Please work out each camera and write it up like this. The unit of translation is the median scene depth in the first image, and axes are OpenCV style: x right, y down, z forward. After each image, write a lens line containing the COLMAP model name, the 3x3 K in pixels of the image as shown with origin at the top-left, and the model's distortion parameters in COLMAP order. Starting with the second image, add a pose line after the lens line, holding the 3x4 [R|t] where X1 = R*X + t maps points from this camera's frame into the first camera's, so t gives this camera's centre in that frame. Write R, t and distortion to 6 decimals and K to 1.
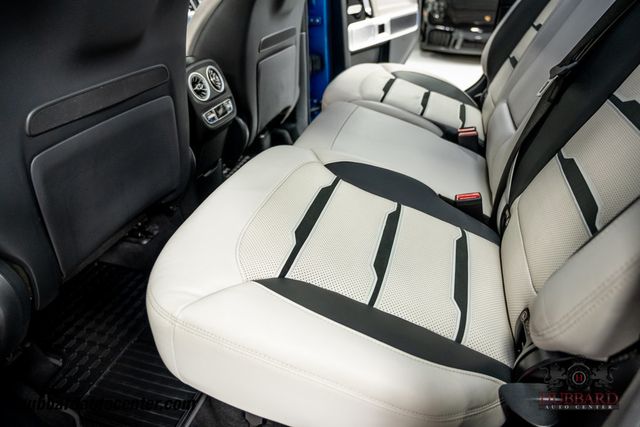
lens RADIAL K [[427.0, 0, 314.9], [0, 427.0, 217.3], [0, 0, 1]] dist [-0.011401, 0.007281]
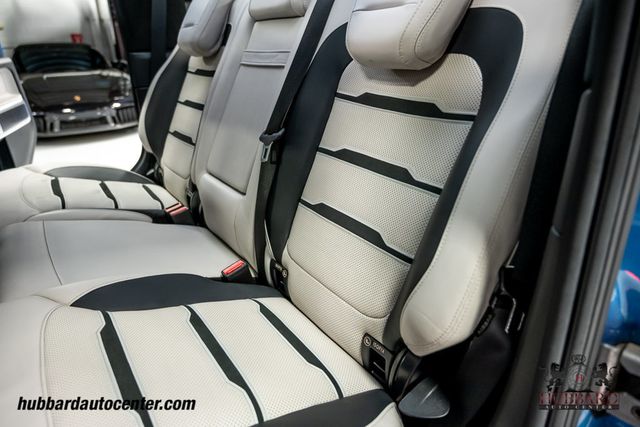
lens RADIAL K [[427.0, 0, 318.2], [0, 427.0, 211.8], [0, 0, 1]] dist [-0.011401, 0.007281]
pose [[0.622176, -0.309015, 0.719310, -0.137824], [0.420410, 0.906962, 0.025991, -0.075531], [-0.660418, 0.286233, 0.694203, 0.089013]]
